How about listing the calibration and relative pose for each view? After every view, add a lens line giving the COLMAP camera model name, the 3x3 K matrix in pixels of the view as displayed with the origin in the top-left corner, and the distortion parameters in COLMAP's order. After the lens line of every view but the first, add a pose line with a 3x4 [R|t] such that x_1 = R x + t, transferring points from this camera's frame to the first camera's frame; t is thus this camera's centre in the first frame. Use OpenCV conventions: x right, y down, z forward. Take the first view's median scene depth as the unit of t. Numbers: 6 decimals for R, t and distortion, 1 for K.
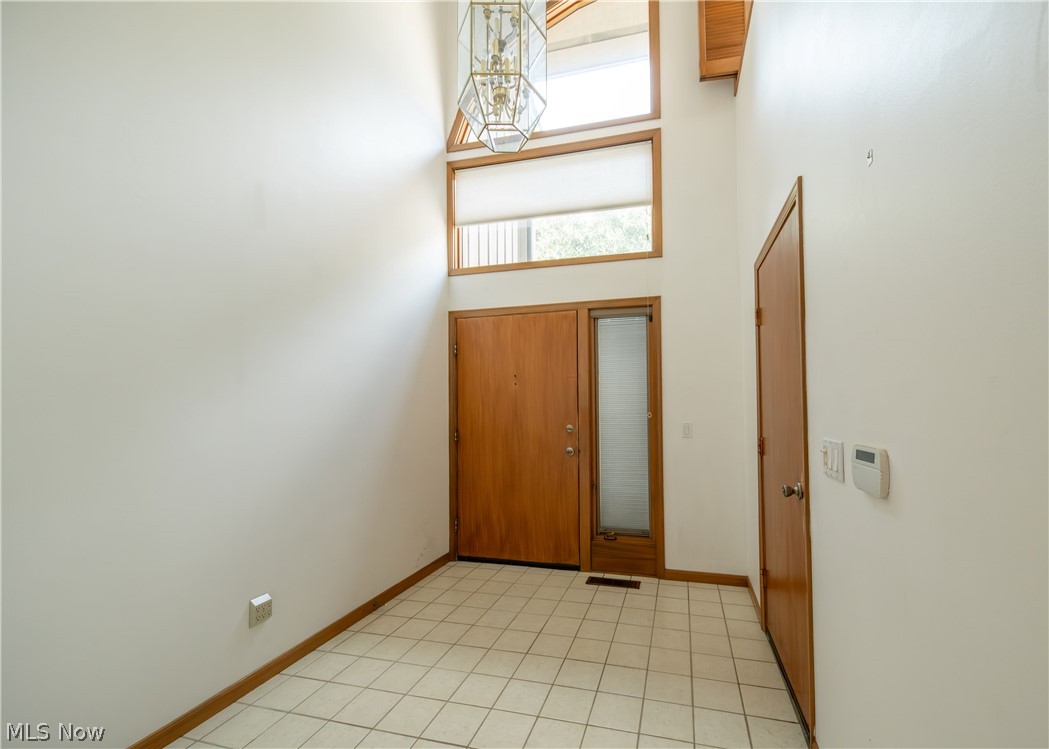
lens RADIAL K [[533.6, 0, 525.5], [0, 533.6, 380.9], [0, 0, 1]] dist [0.002584, 0.000369]
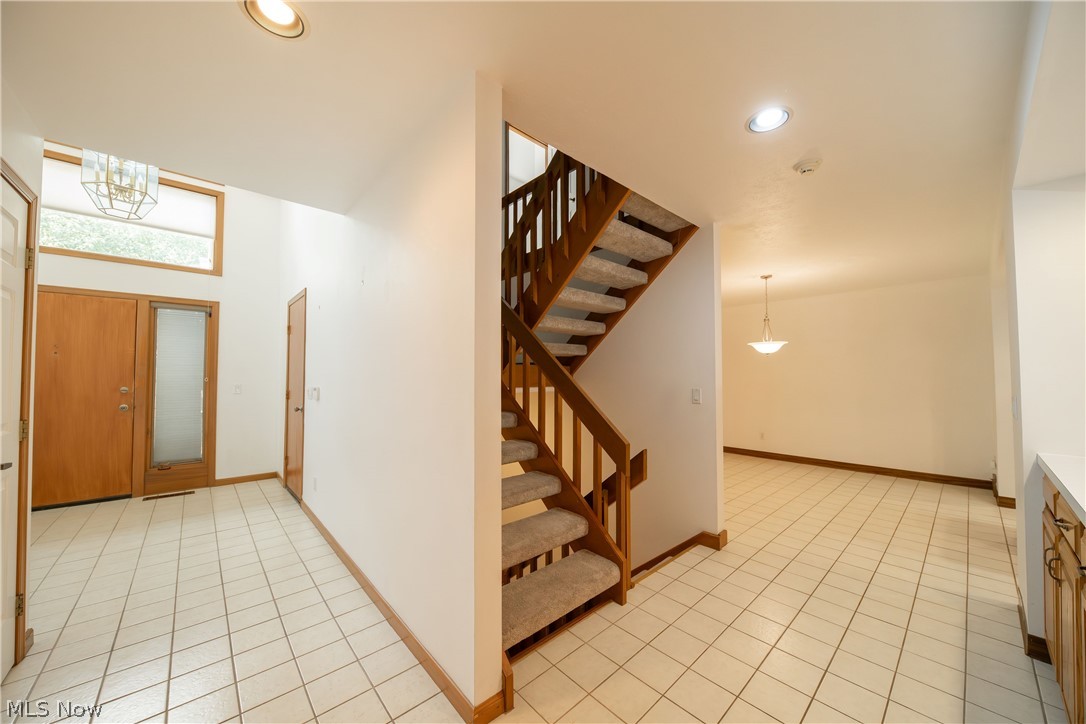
lens RADIAL K [[373.1, 0, 547.8], [0, 373.1, 371.5], [0, 0, 1]] dist [0.000213, -0.000313]
pose [[0.531688, 0.017799, 0.846753, -0.142985], [-0.051417, 0.998613, 0.011295, -0.019822], [-0.845378, -0.049543, 0.531866, -0.359253]]
